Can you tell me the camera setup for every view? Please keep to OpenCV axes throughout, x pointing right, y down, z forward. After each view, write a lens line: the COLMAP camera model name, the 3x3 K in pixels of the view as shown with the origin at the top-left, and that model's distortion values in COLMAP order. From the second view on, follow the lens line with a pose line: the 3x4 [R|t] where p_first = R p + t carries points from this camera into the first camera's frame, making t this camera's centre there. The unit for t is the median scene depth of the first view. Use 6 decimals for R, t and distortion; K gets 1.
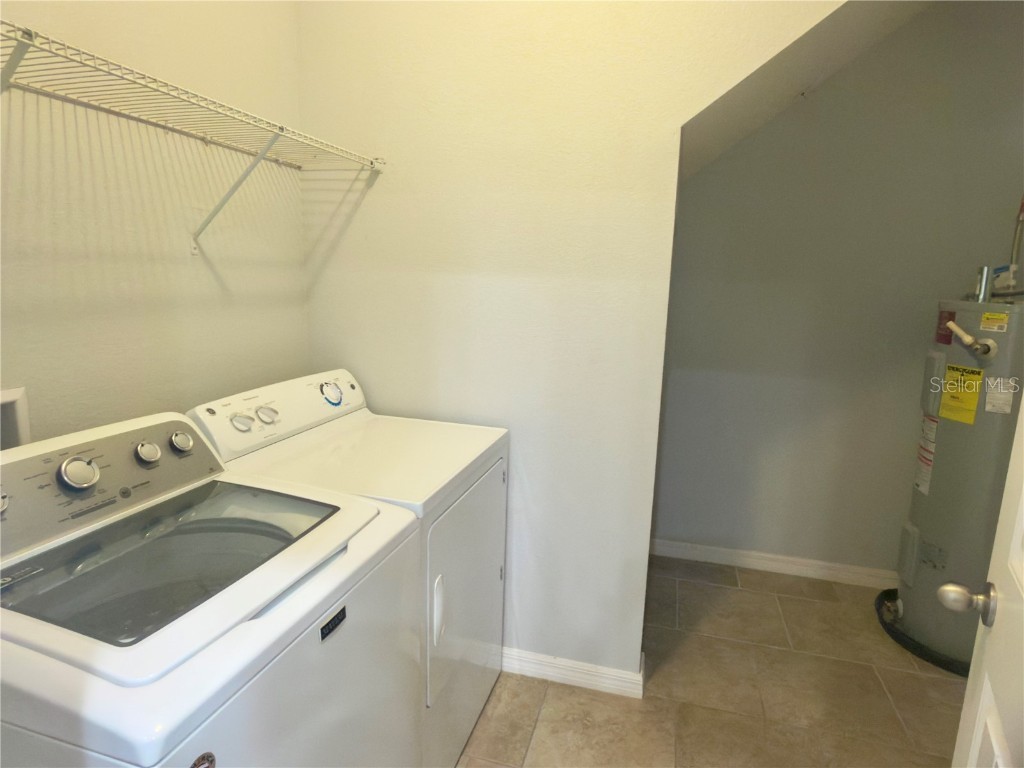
lens RADIAL K [[583.2, 0, 507.3], [0, 583.2, 383.0], [0, 0, 1]] dist [-0.004290, 0.003631]
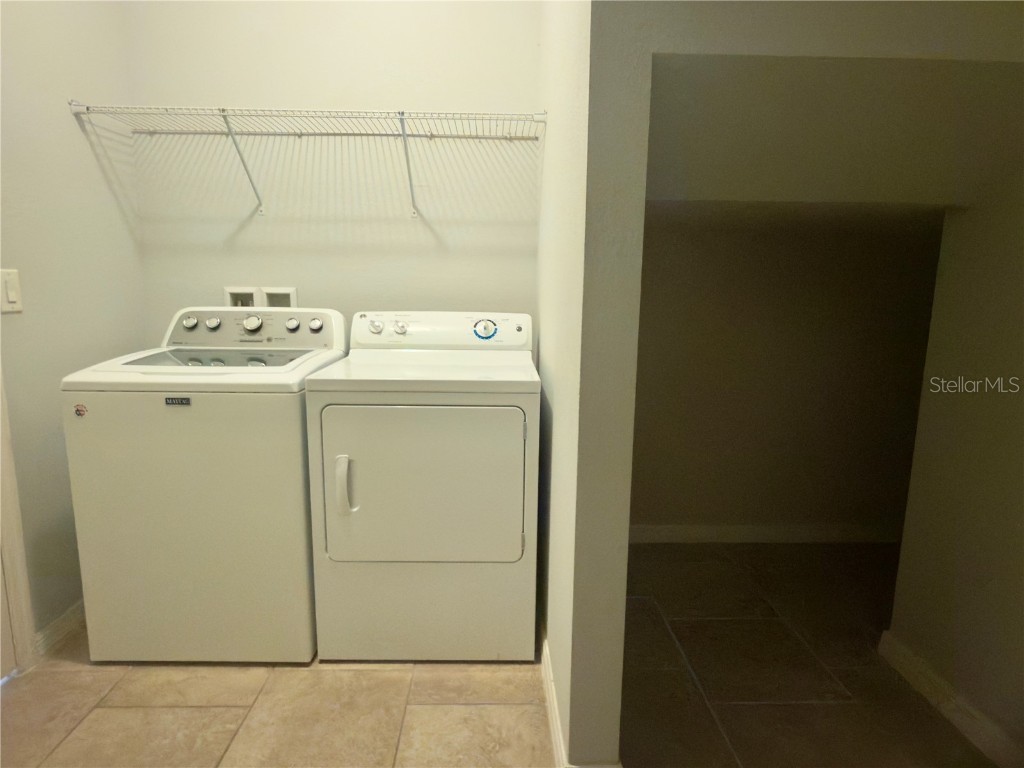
lens RADIAL K [[583.2, 0, 510.8], [0, 583.2, 384.4], [0, 0, 1]] dist [-0.004290, 0.003631]
pose [[0.307004, 0.135432, -0.942023, 0.977383], [-0.178830, 0.980401, 0.082669, 0.026218], [0.934756, 0.143082, 0.325206, 0.814173]]
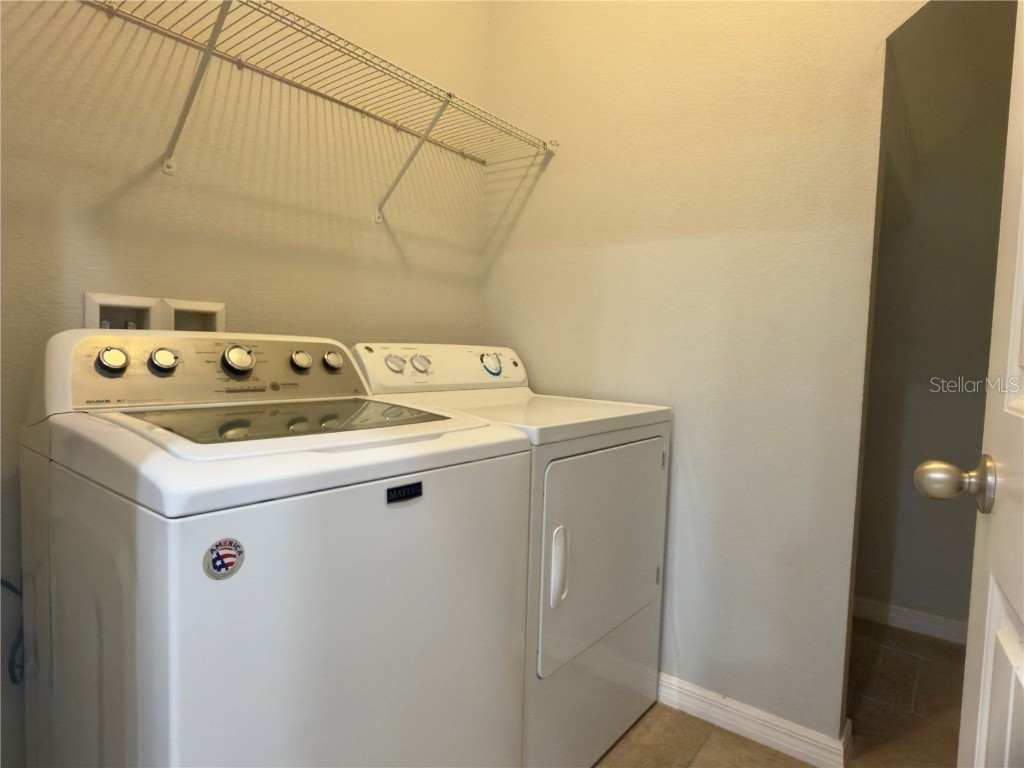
lens RADIAL K [[583.2, 0, 505.1], [0, 583.2, 385.3], [0, 0, 1]] dist [-0.004290, 0.003631]
pose [[0.925209, 0.025505, -0.378599, 0.124287], [-0.075173, 0.990284, -0.116993, 0.203822], [0.371937, 0.136704, 0.918137, 0.100442]]
